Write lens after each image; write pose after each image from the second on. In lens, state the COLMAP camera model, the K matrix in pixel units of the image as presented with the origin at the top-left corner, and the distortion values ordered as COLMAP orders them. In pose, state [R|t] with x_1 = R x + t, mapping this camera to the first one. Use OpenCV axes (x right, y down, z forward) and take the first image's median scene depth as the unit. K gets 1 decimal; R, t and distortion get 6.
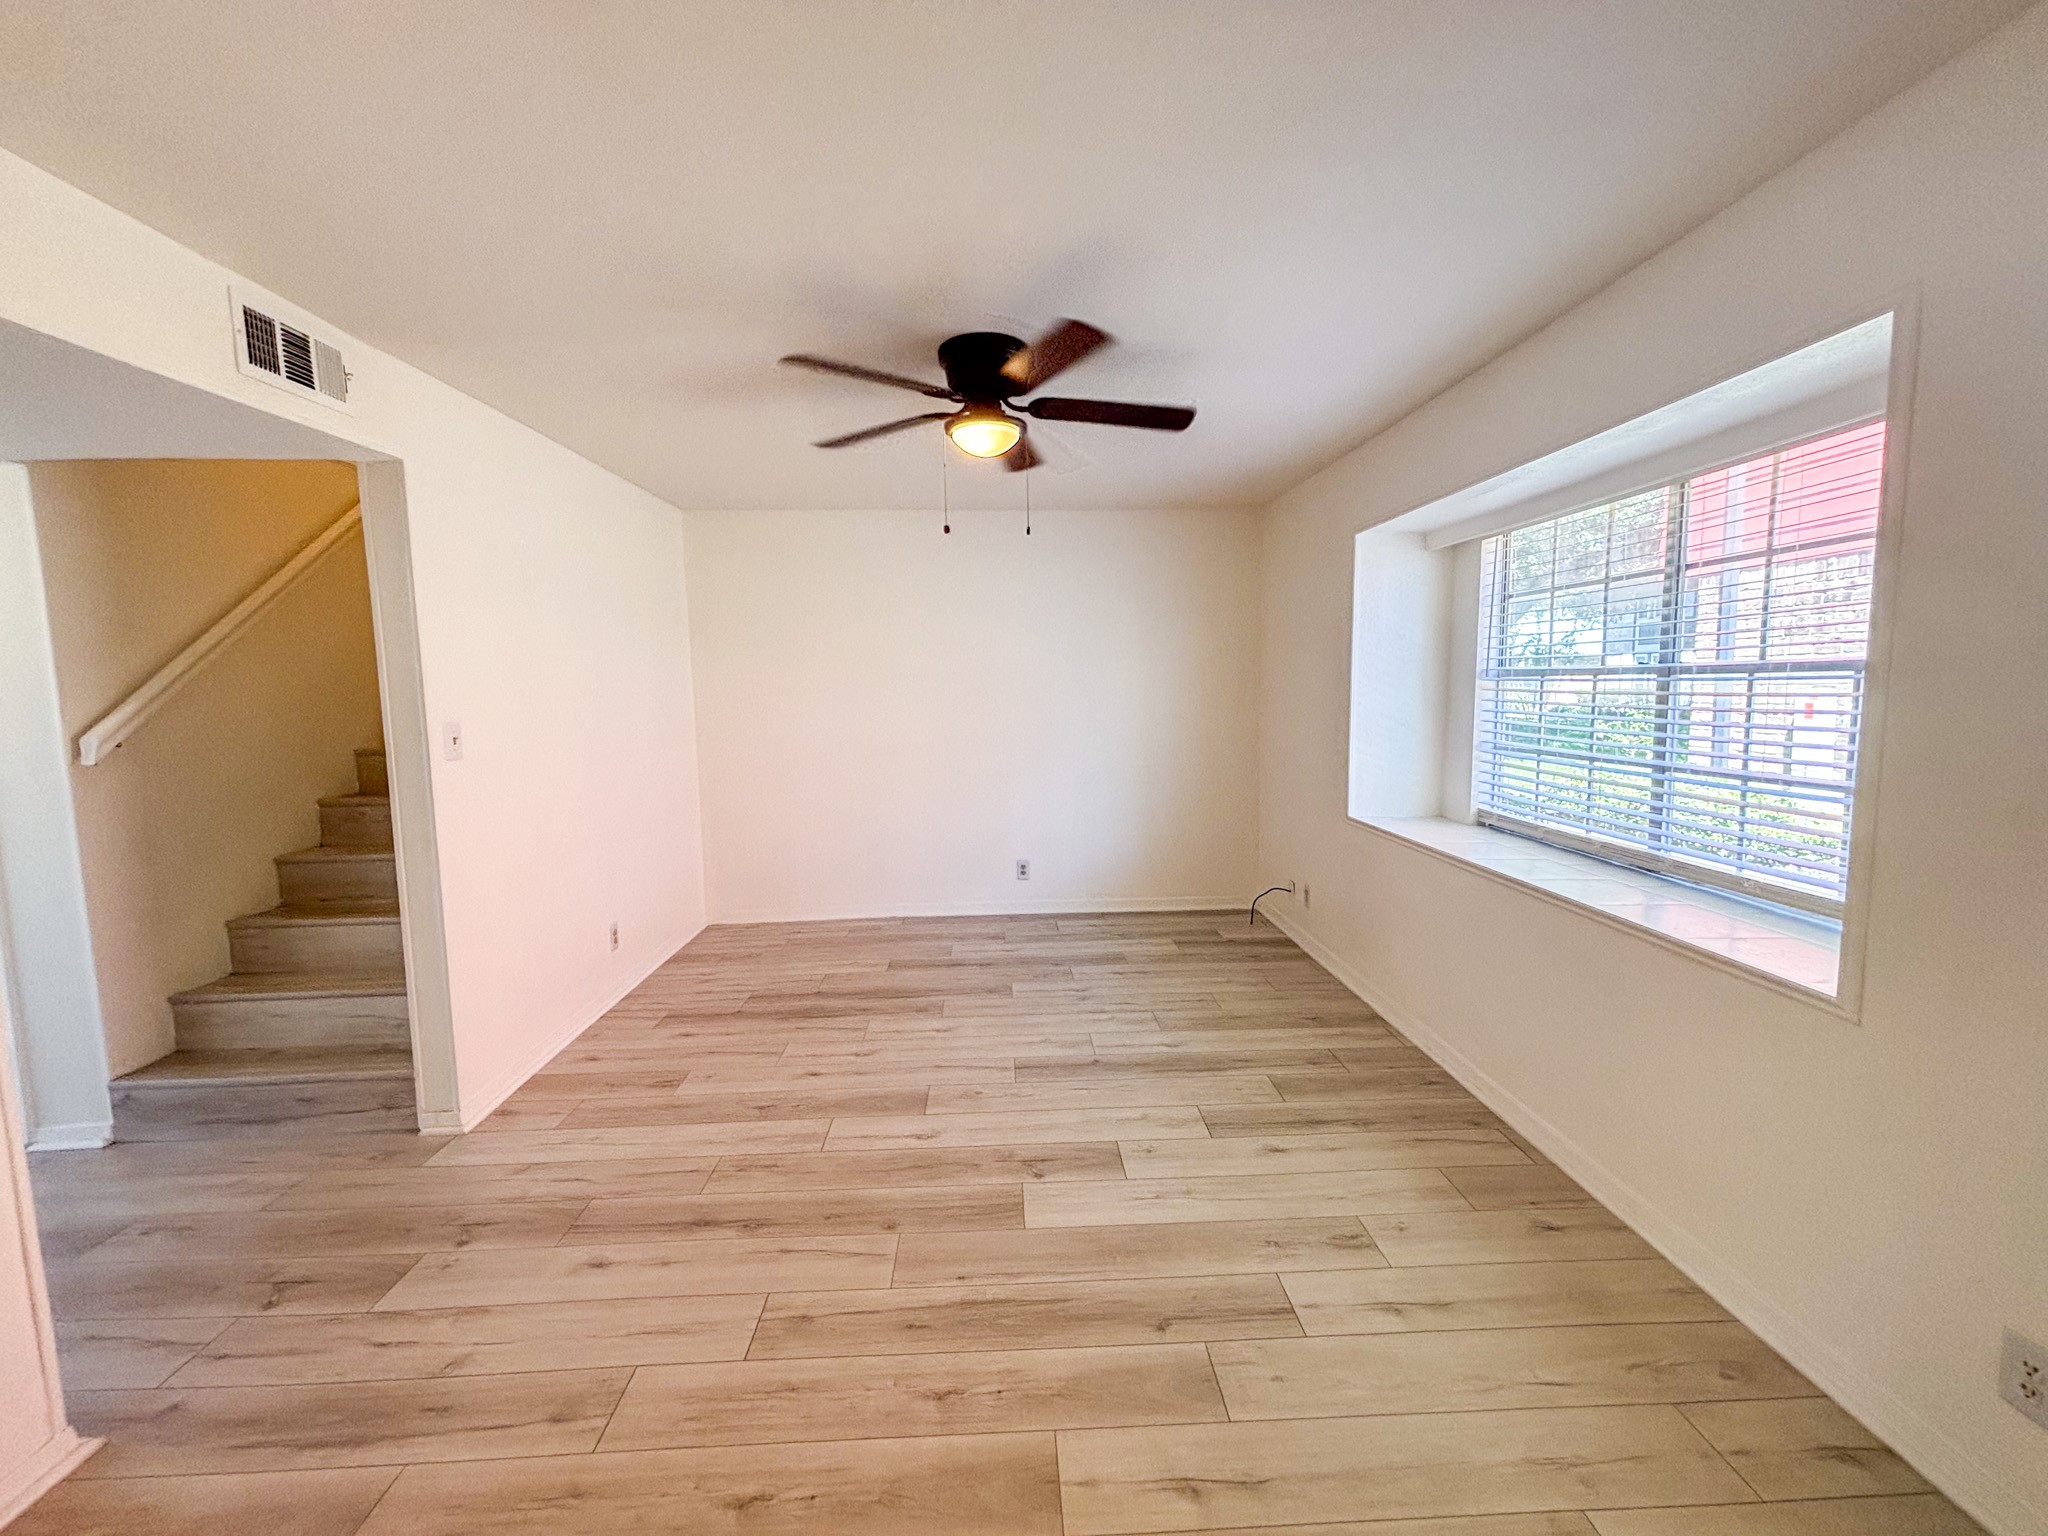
lens RADIAL K [[825.4, 0, 1054.5], [0, 825.4, 773.4], [0, 0, 1]] dist [-0.001540, 0.000957]
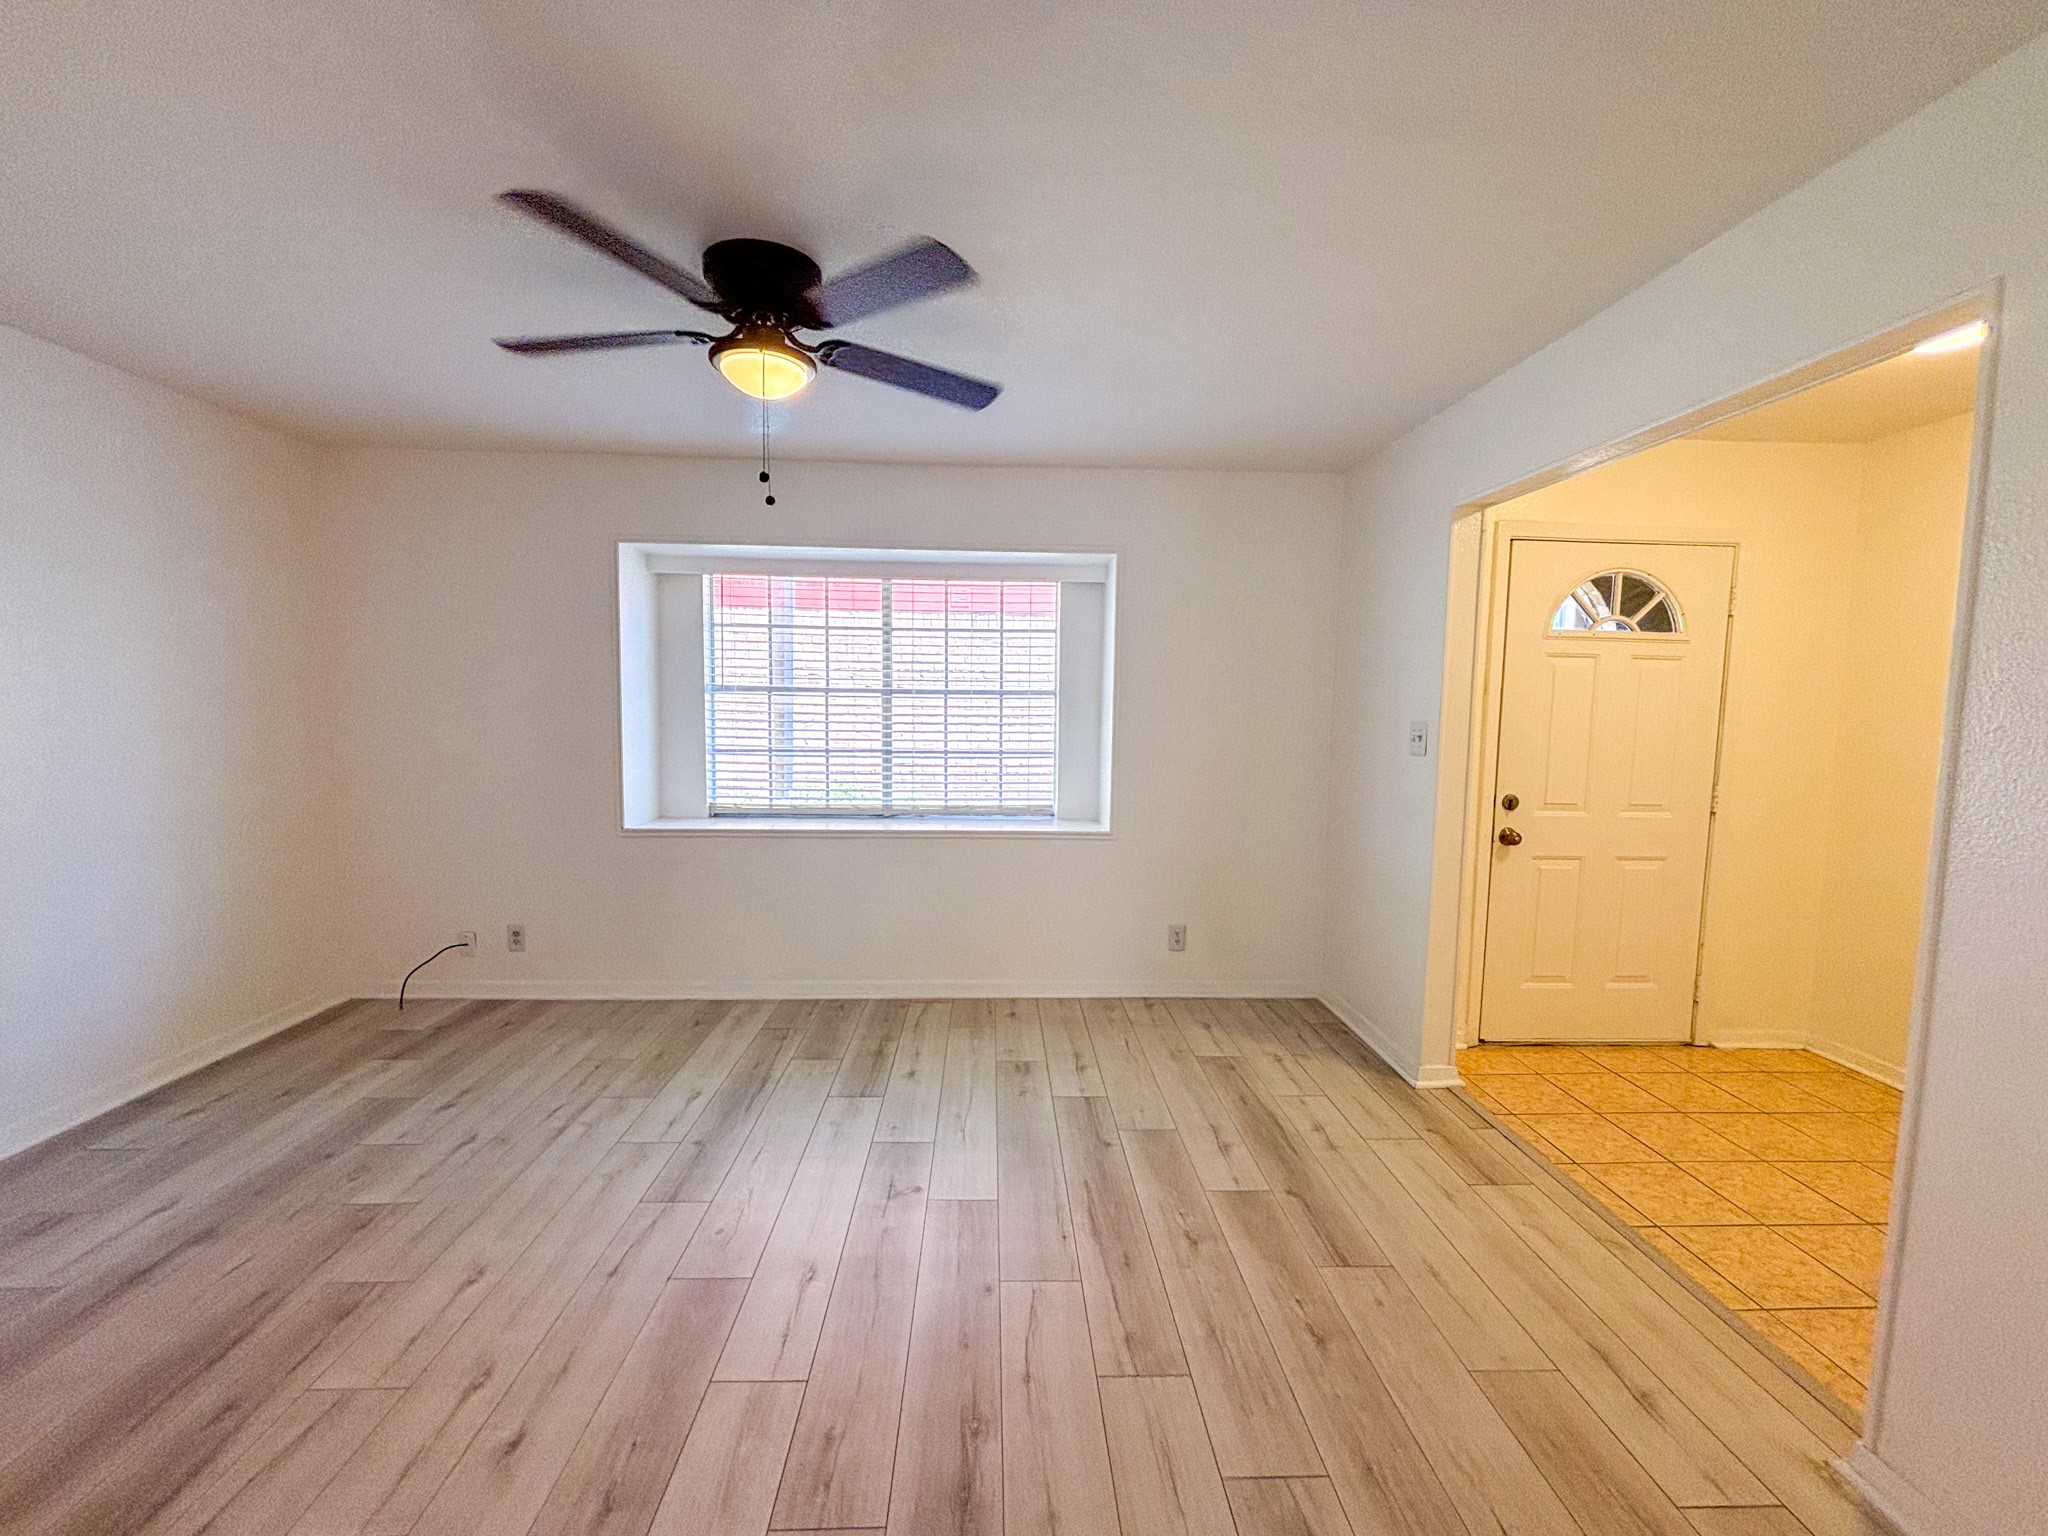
lens RADIAL K [[825.4, 0, 990.4], [0, 825.4, 754.6], [0, 0, 1]] dist [-0.001540, 0.000957]
pose [[0.037684, -0.051893, 0.997941, -0.778613], [0.098467, 0.993984, 0.047969, -0.052547], [-0.994427, 0.096457, 0.042567, 0.662079]]
